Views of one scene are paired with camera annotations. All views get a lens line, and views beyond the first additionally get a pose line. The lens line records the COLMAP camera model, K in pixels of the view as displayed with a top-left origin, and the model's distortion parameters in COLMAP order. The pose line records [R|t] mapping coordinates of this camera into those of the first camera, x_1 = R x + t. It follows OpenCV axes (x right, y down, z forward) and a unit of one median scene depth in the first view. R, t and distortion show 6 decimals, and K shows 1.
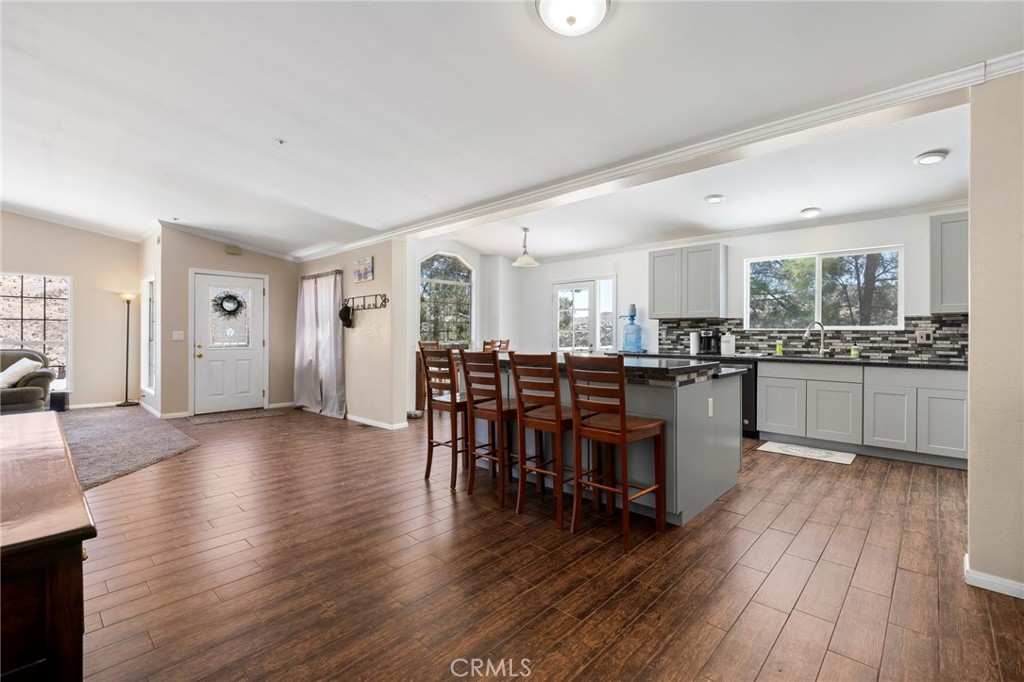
lens RADIAL K [[458.8, 0, 503.9], [0, 458.8, 336.4], [0, 0, 1]] dist [-0.019018, 0.000954]
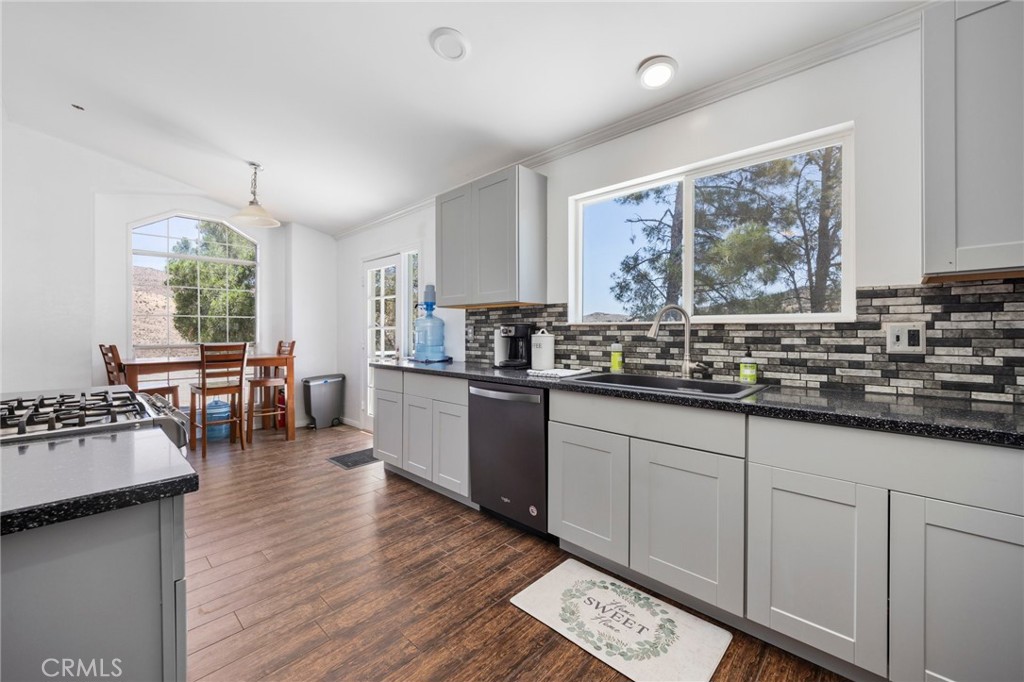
lens RADIAL K [[404.3, 0, 519.9], [0, 404.3, 336.5], [0, 0, 1]] dist [-0.002654, -0.000944]
pose [[0.999845, -0.001390, 0.017534, 0.501276], [0.001338, 0.999995, 0.002969, -0.001255], [-0.017538, -0.002945, 0.999842, 0.557462]]
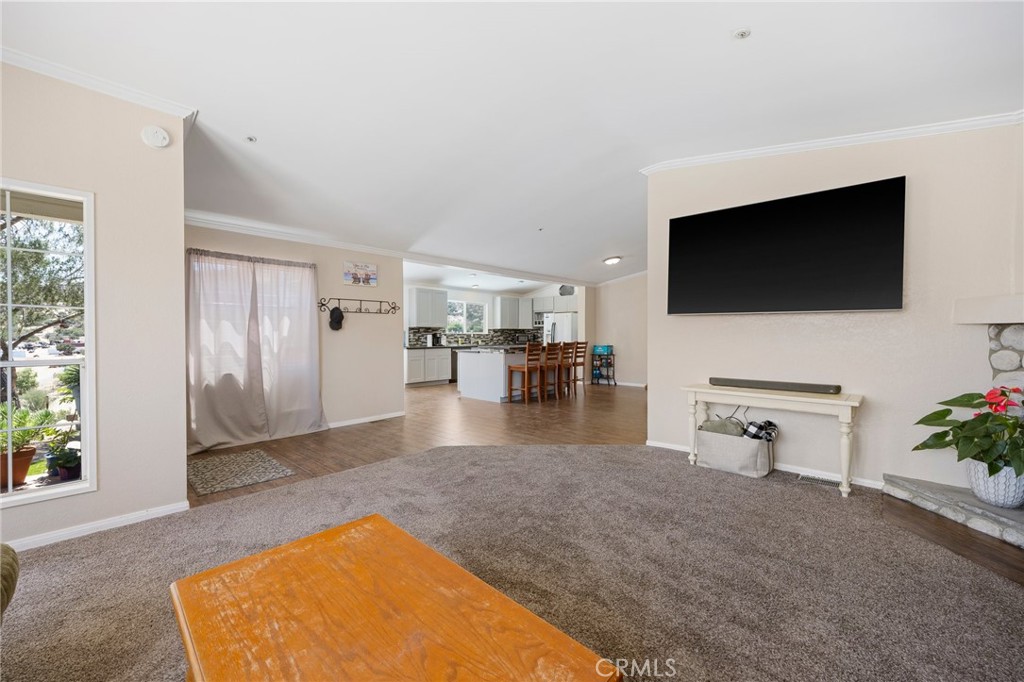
lens RADIAL K [[404.3, 0, 504.2], [0, 404.3, 339.2], [0, 0, 1]] dist [-0.002654, -0.000944]
pose [[-0.003884, -0.012999, 0.999908, -1.447783], [0.003115, 0.999911, 0.013011, -0.012525], [-0.999988, 0.003166, -0.003843, 0.810779]]
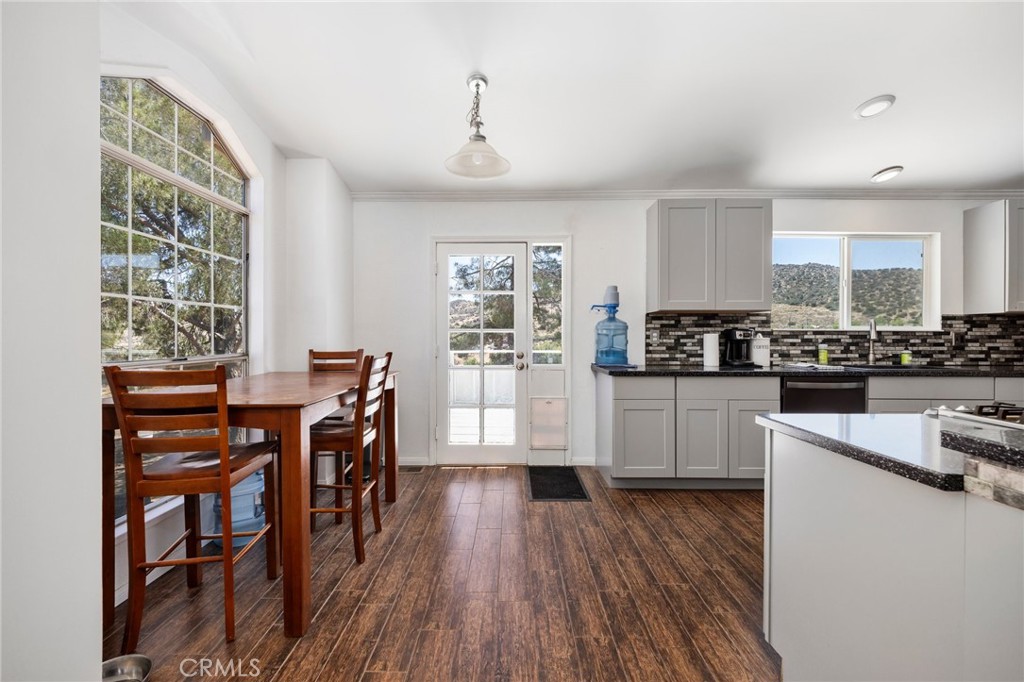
lens RADIAL K [[404.3, 0, 506.8], [0, 404.3, 340.7], [0, 0, 1]] dist [-0.002654, -0.000944]
pose [[0.726644, -0.007875, 0.686969, -0.230984], [0.005213, 0.999969, 0.005950, -0.003933], [-0.686994, -0.000743, 0.726662, 0.902901]]
